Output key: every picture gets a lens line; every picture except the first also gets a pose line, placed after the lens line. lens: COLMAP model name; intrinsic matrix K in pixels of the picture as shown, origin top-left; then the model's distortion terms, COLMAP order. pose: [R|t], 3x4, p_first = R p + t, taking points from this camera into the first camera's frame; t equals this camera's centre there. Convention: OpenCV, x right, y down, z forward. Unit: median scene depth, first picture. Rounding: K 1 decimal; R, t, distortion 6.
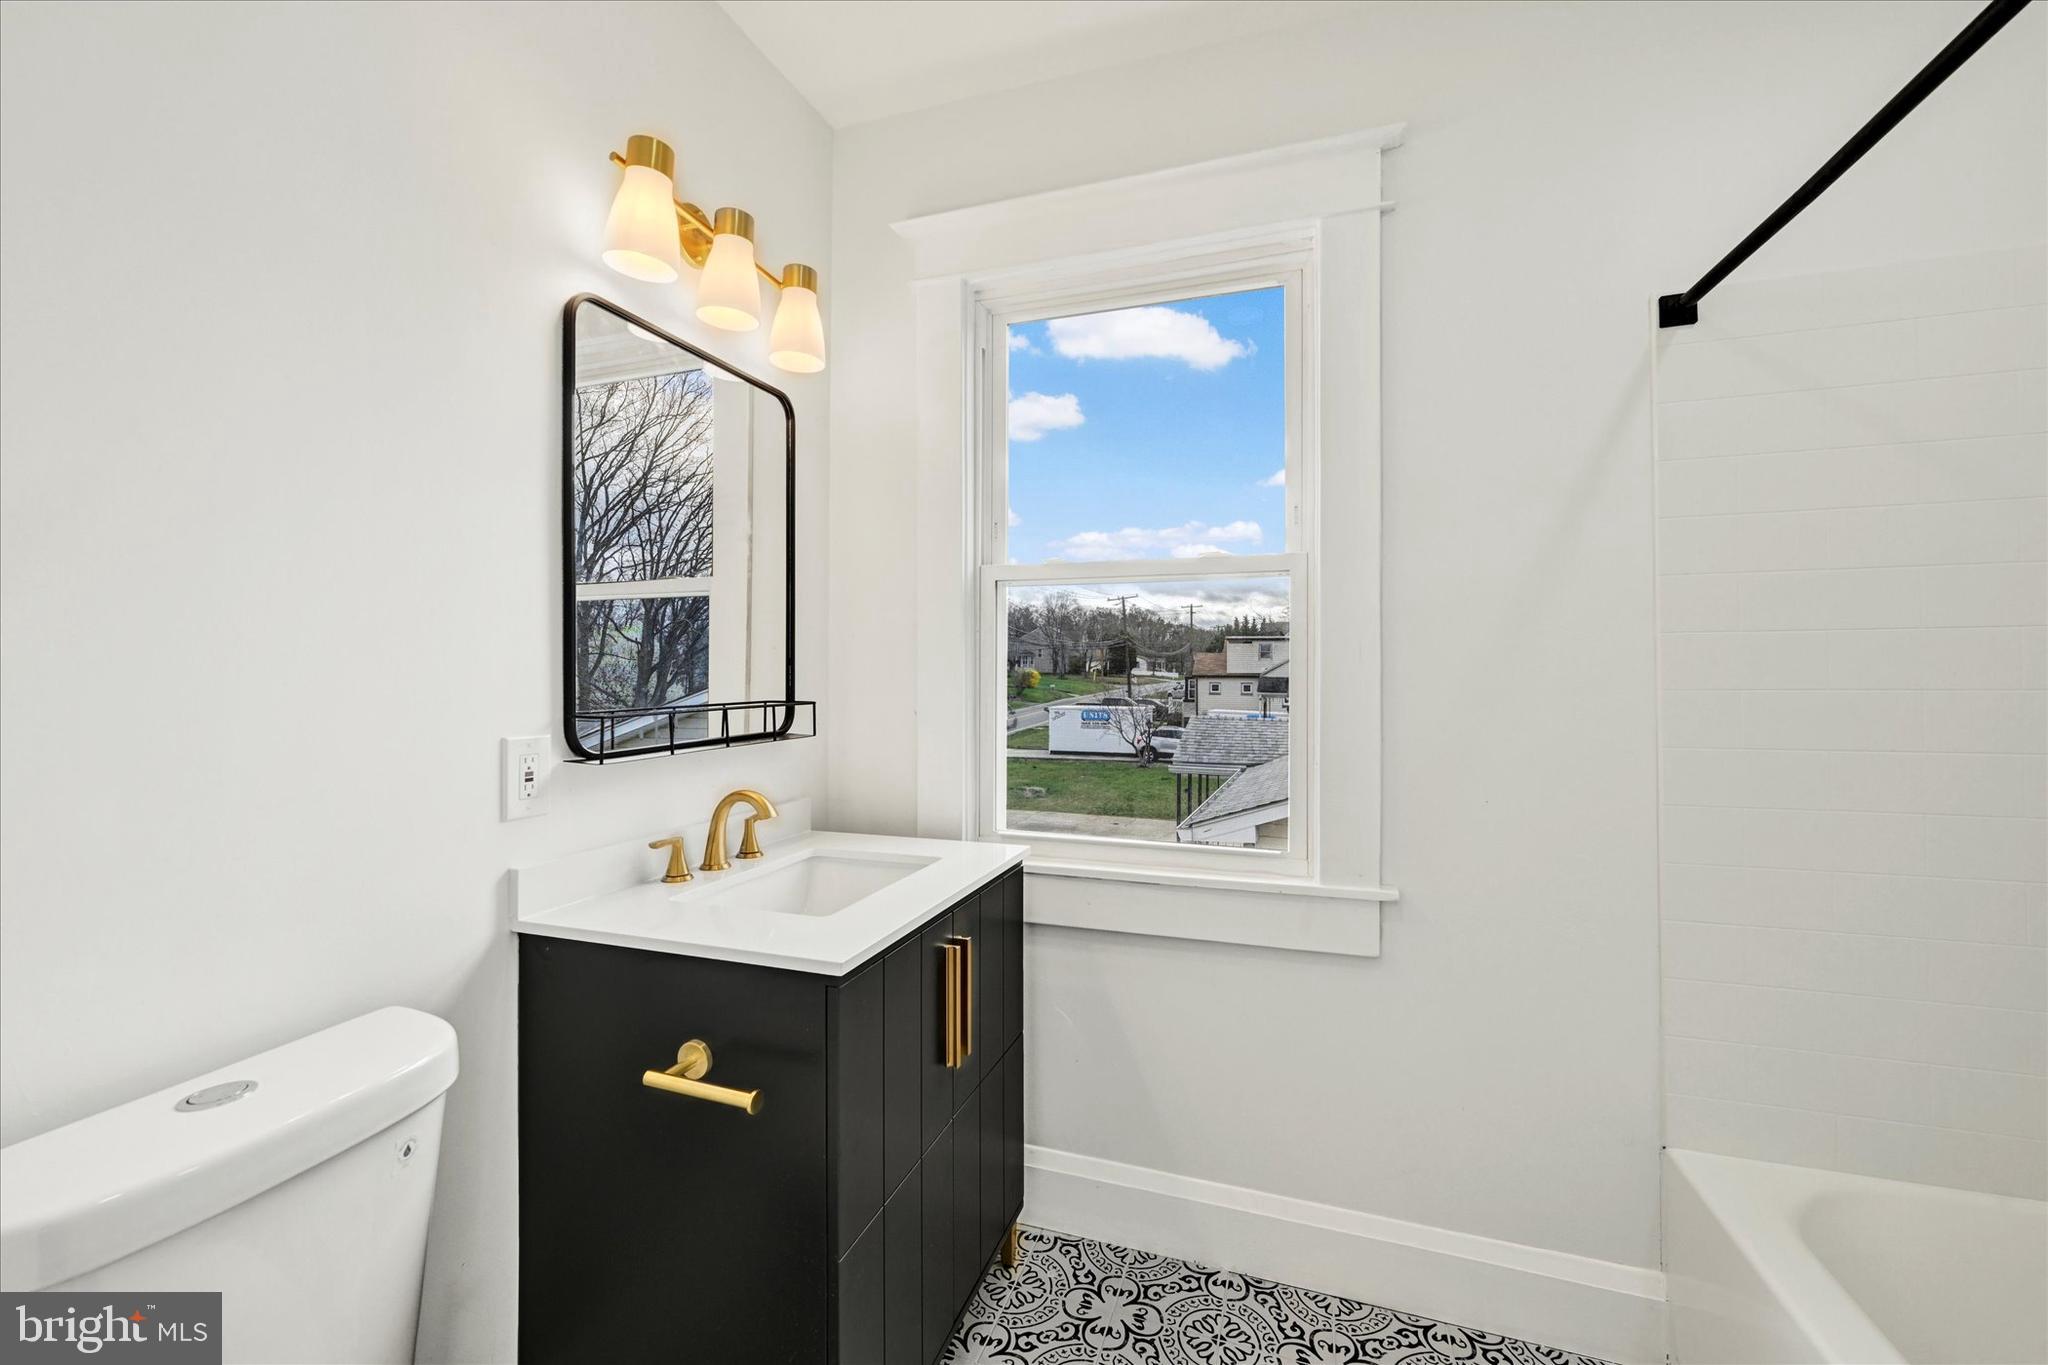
lens RADIAL K [[833.5, 0, 1025.1], [0, 833.5, 668.0], [0, 0, 1]] dist [-0.001614, 0.001195]
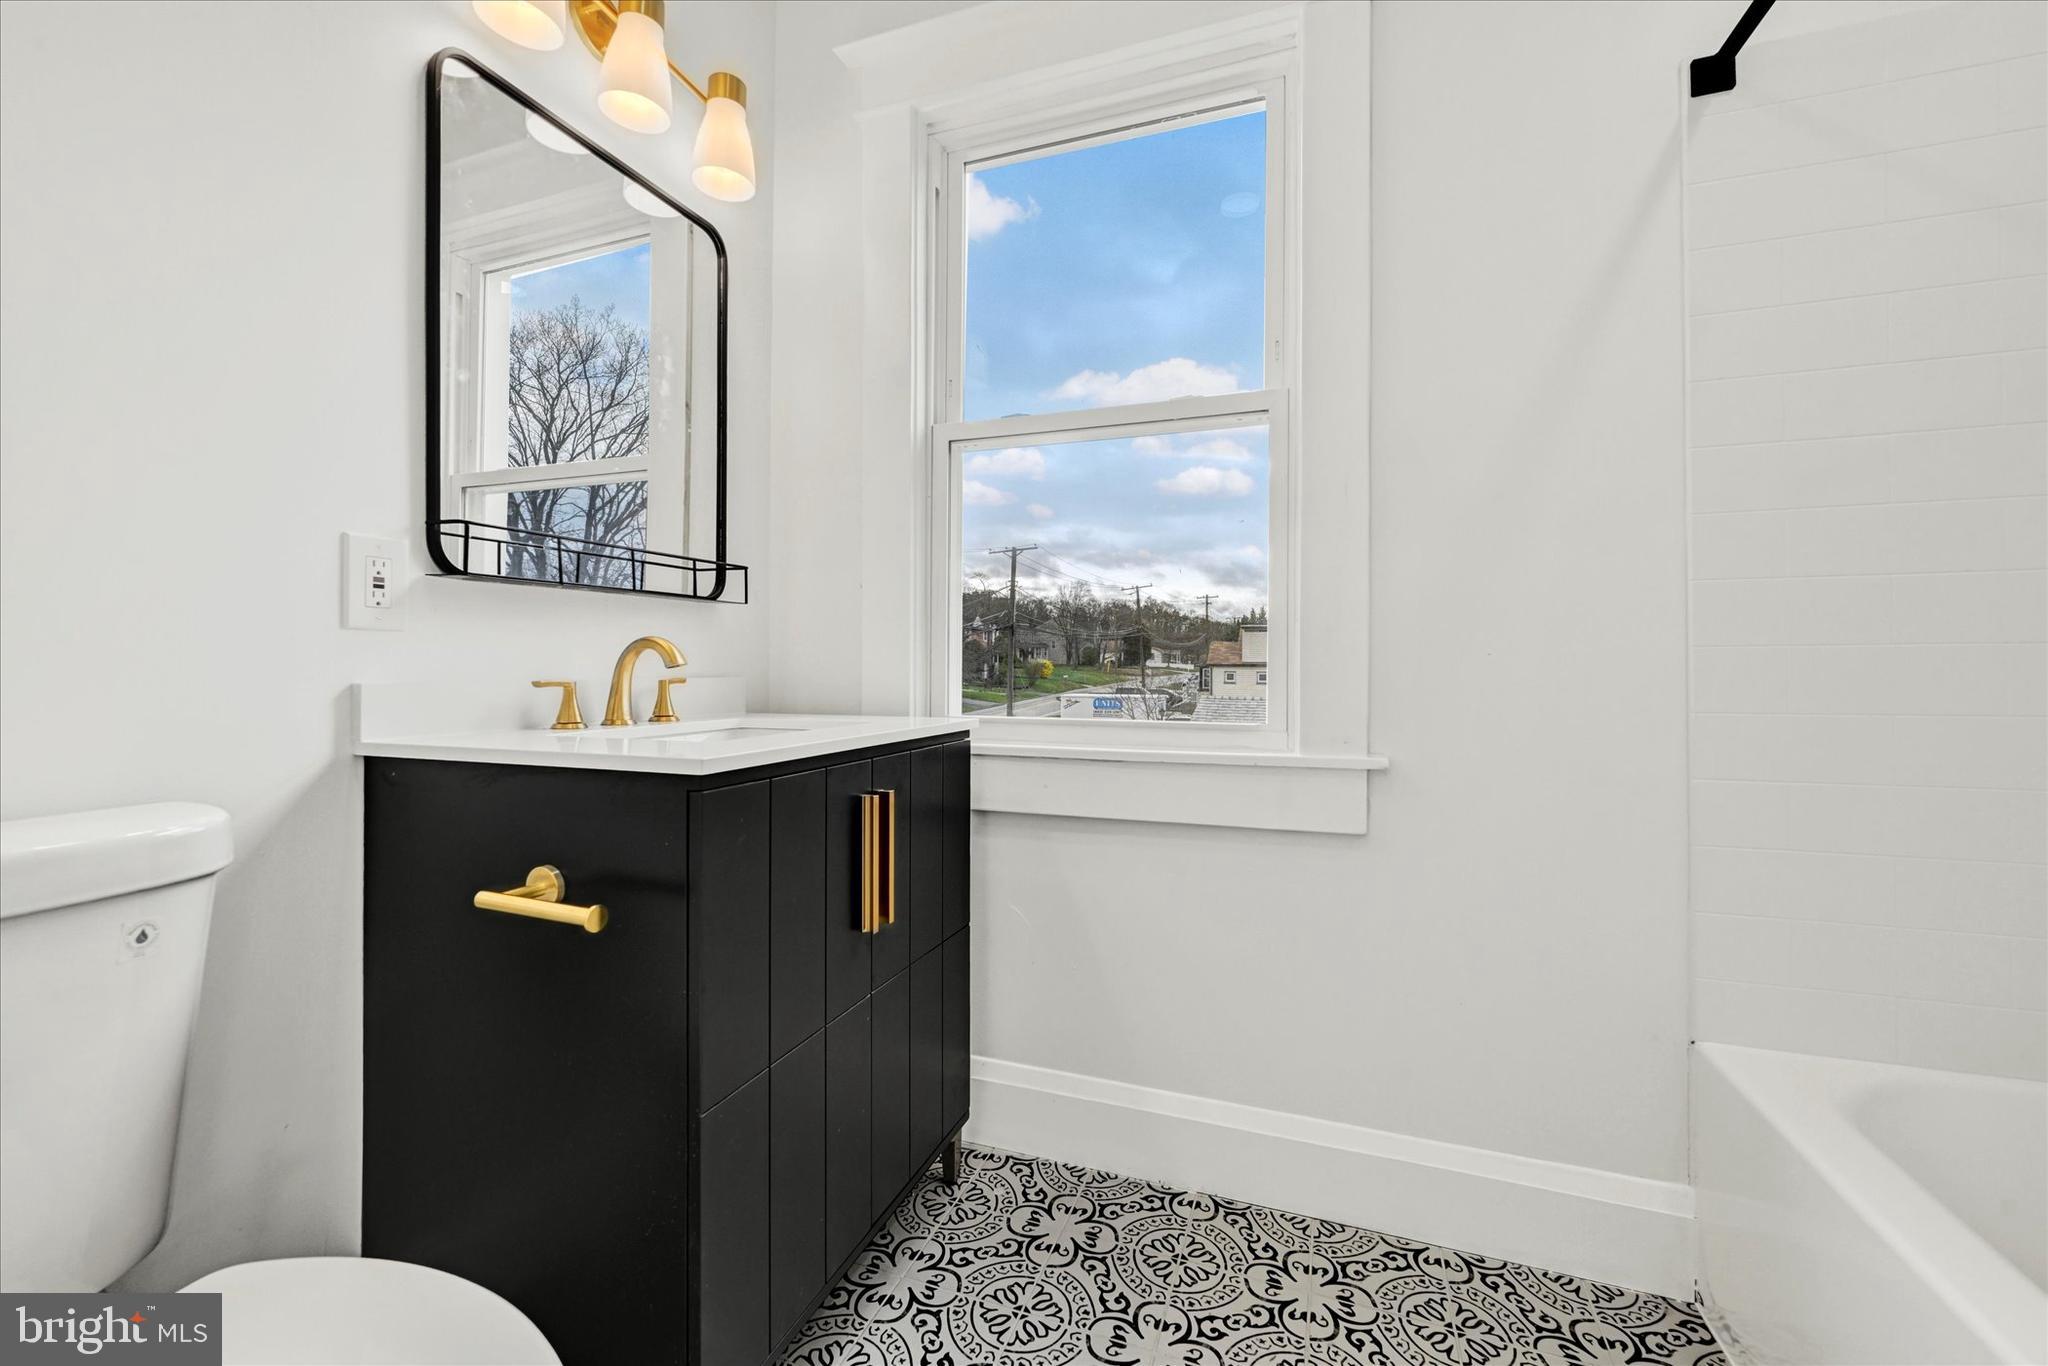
lens RADIAL K [[833.5, 0, 1025.7], [0, 833.5, 670.0], [0, 0, 1]] dist [-0.001614, 0.001195]
pose [[0.999766, 0.003248, -0.021375, 0.082380], [-0.003234, 0.999995, 0.000670, 0.173212], [0.021377, -0.000601, 0.999771, 0.108659]]
